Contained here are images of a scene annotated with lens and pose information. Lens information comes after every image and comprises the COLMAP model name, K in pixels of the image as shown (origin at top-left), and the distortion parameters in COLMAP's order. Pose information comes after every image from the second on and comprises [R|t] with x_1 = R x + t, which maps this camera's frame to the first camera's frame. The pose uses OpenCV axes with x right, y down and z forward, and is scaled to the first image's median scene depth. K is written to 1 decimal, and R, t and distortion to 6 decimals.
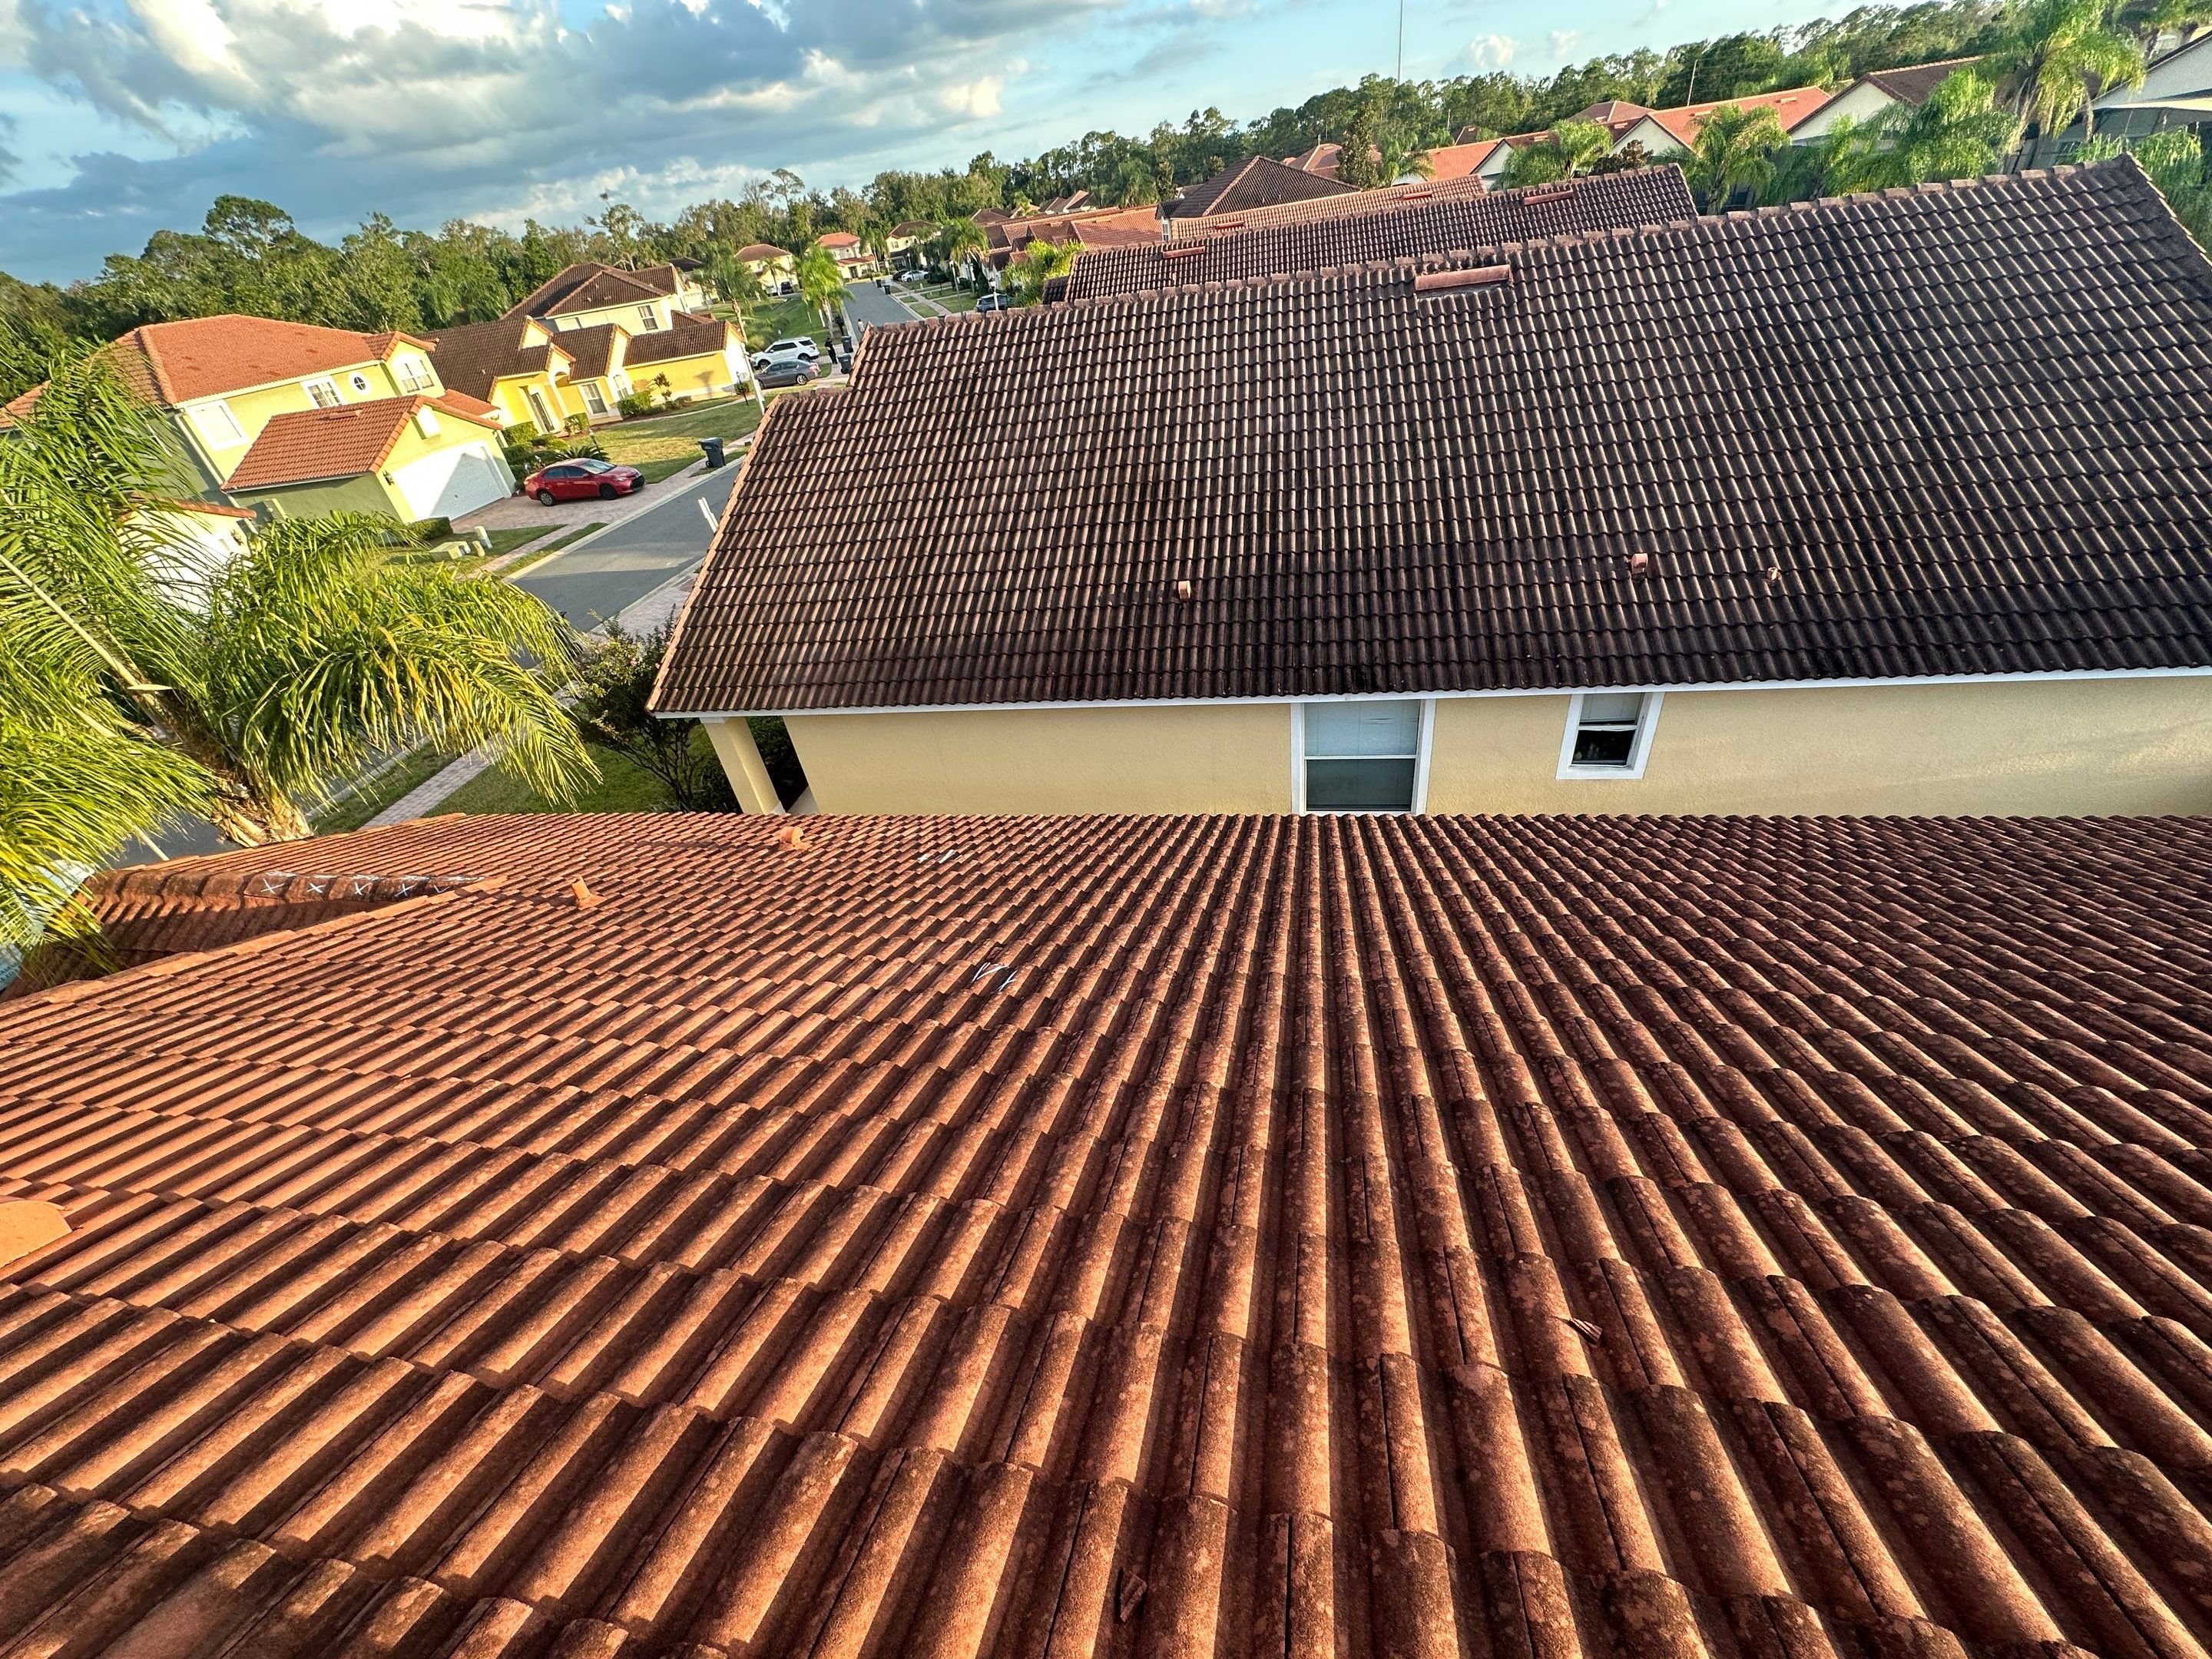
lens RADIAL K [[889.5, 0, 1104.5], [0, 889.5, 826.5], [0, 0, 1]] dist [-0.001669, 0.000272]
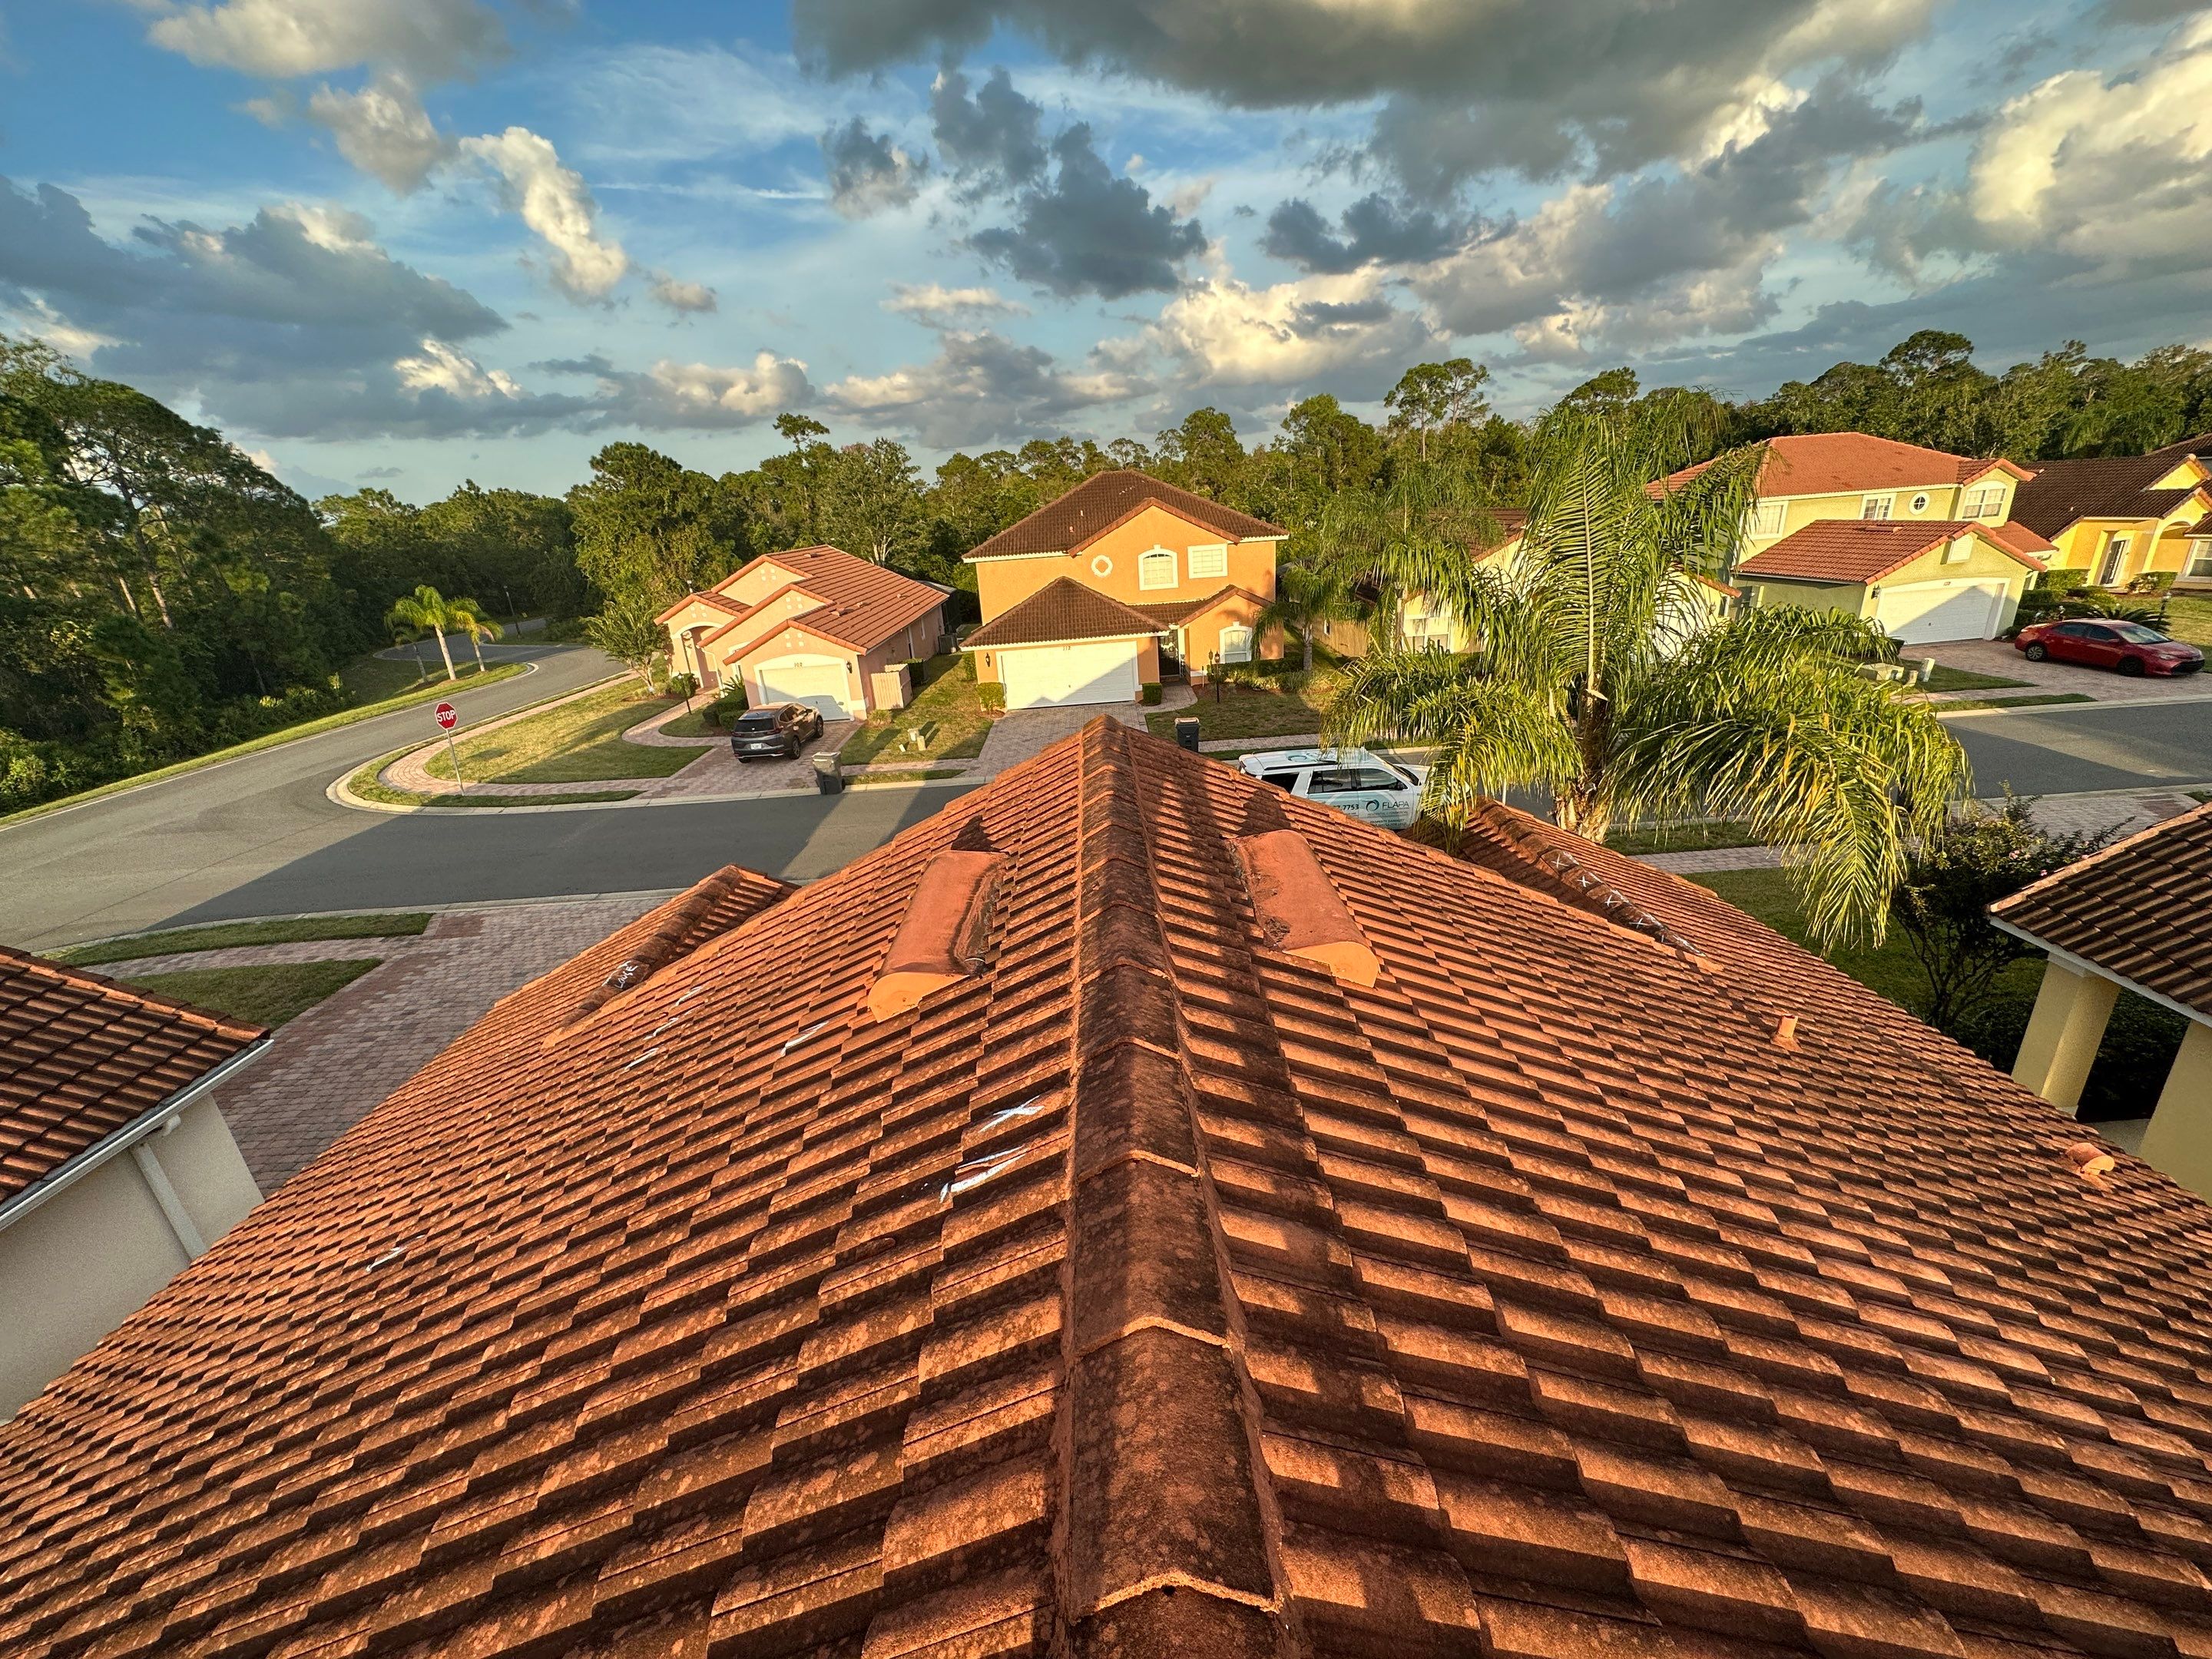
lens RADIAL K [[889.5, 0, 1112.2], [0, 889.5, 825.9], [0, 0, 1]] dist [-0.001669, 0.000272]
pose [[0.215994, 0.442073, -0.870585, -0.049237], [-0.534116, 0.799893, 0.273662, 0.039527], [0.817353, 0.405884, 0.408890, -0.044333]]
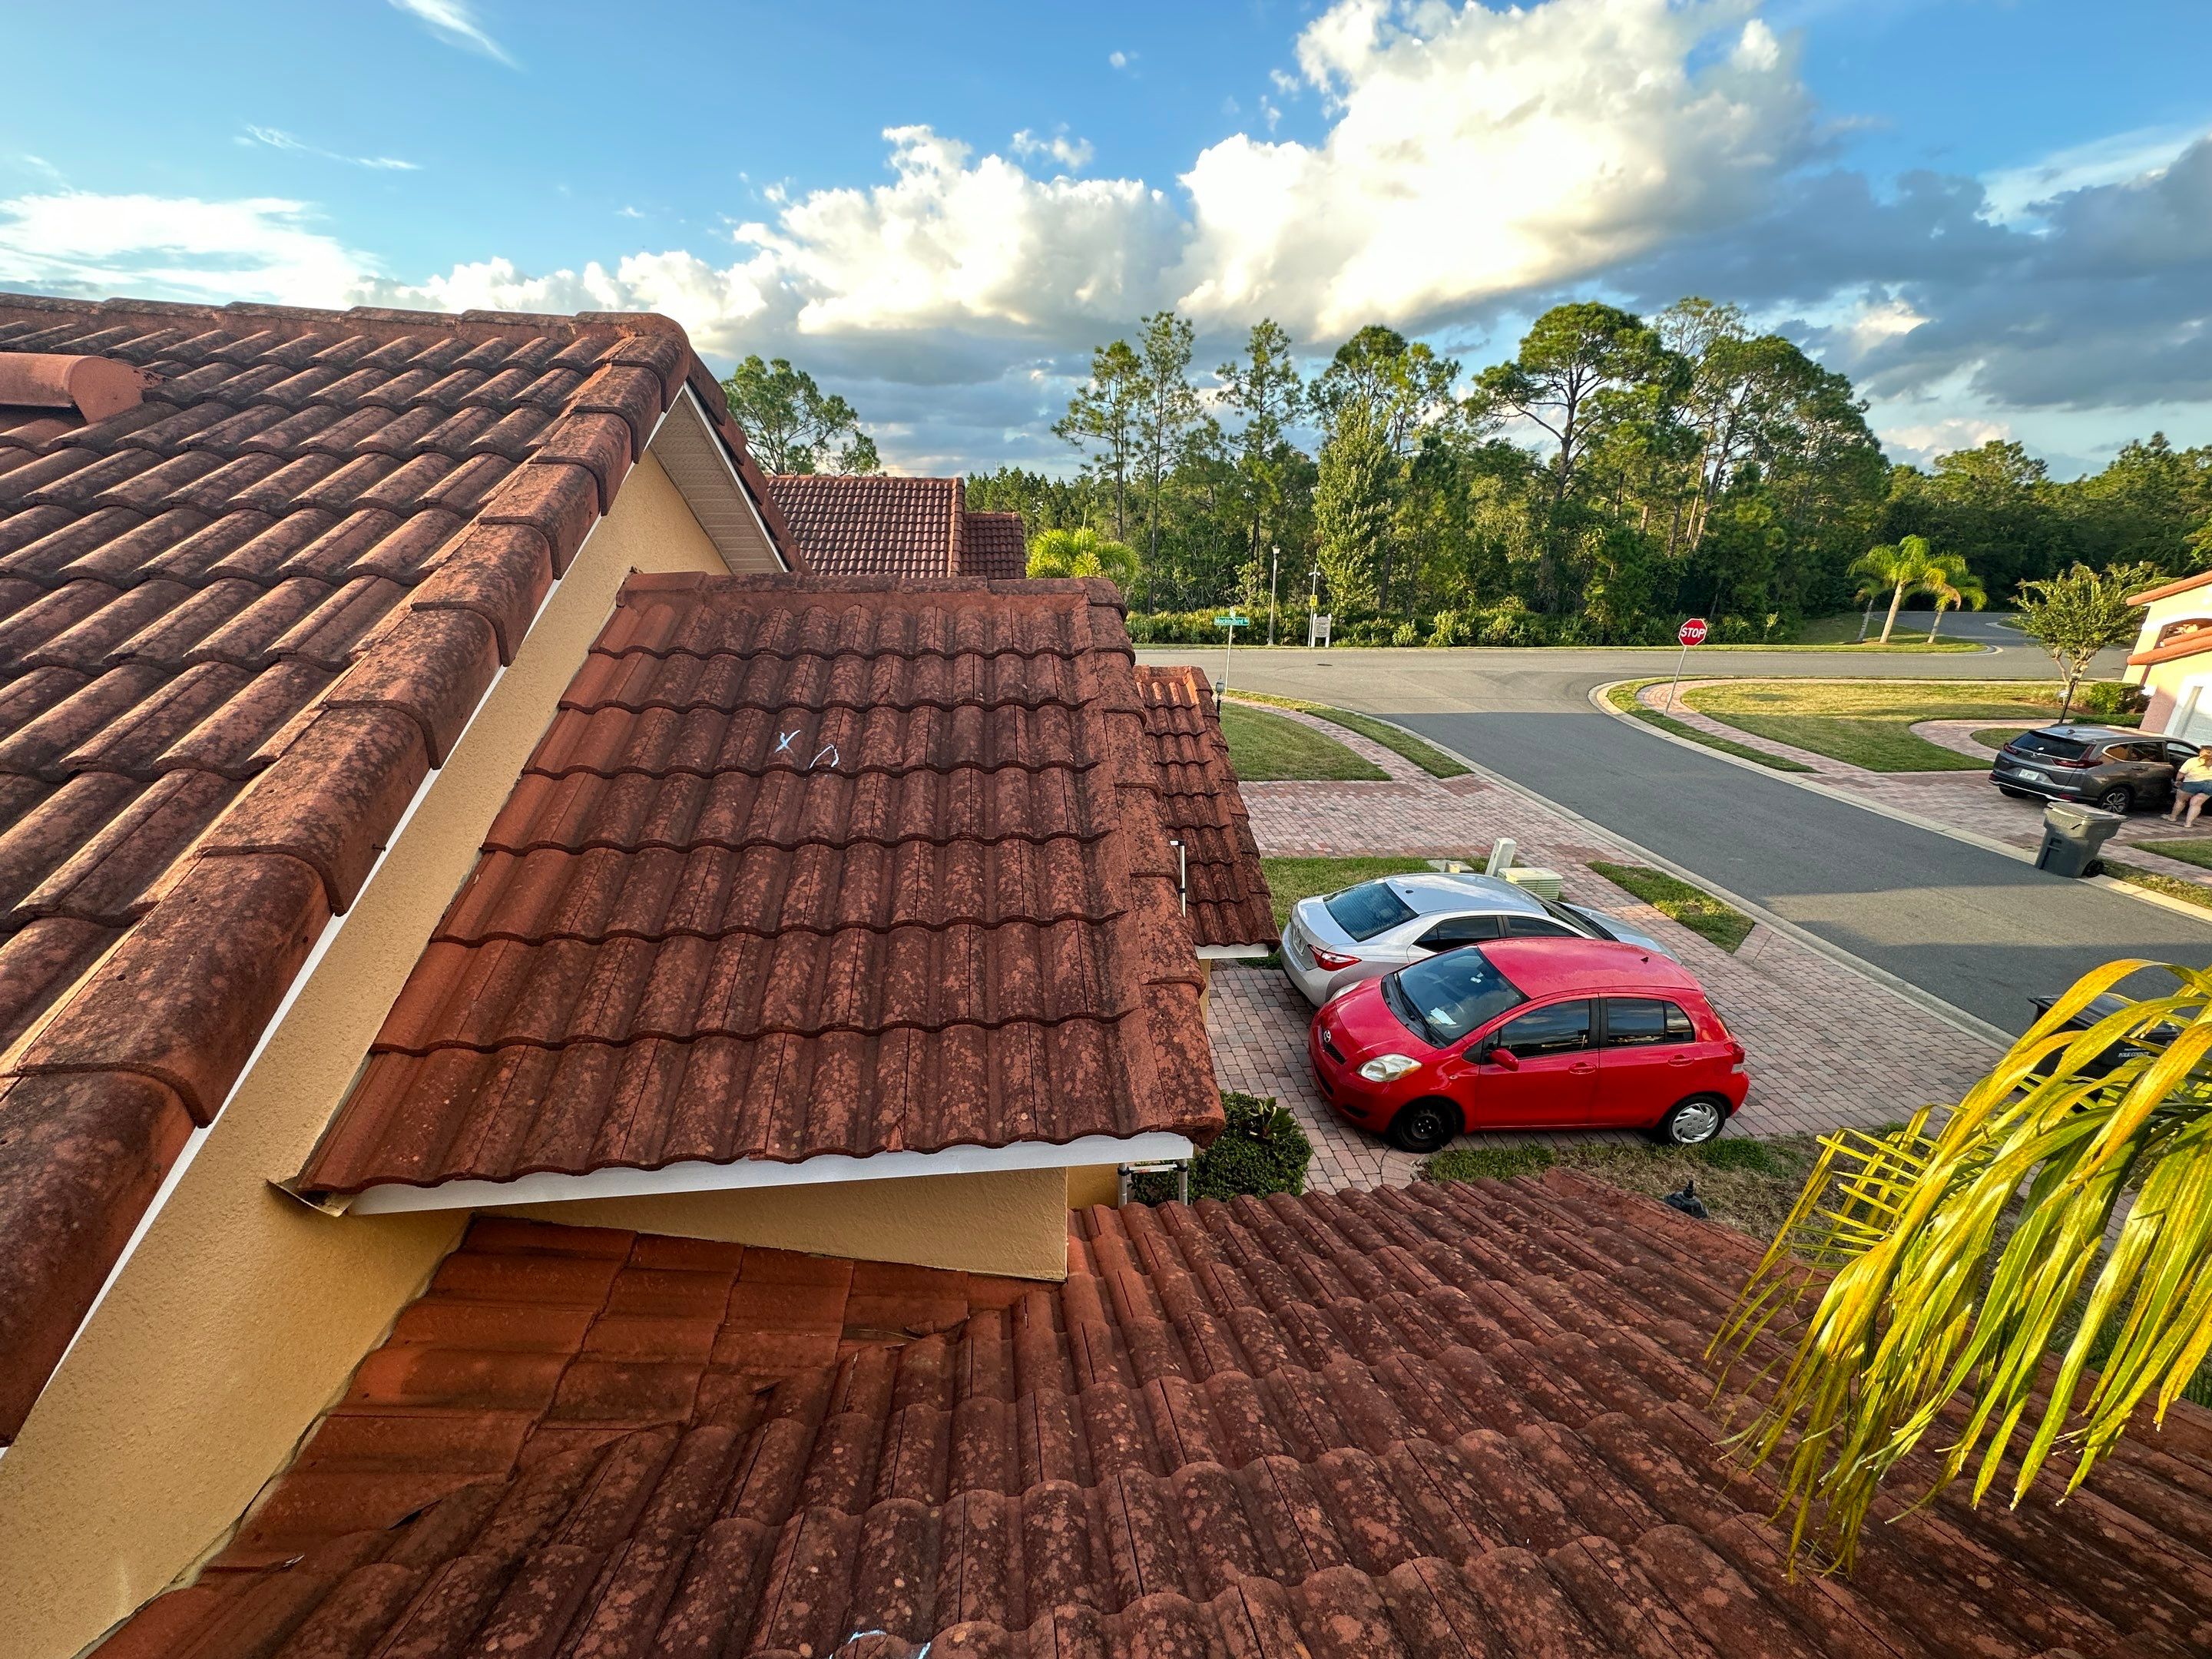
lens RADIAL K [[889.5, 0, 1098.6], [0, 889.5, 817.7], [0, 0, 1]] dist [-0.001669, 0.000272]
pose [[-0.947933, 0.202320, -0.245947, -1.599208], [-0.086933, 0.578561, 0.810993, -0.210589], [0.306376, 0.790148, -0.530849, 1.622068]]
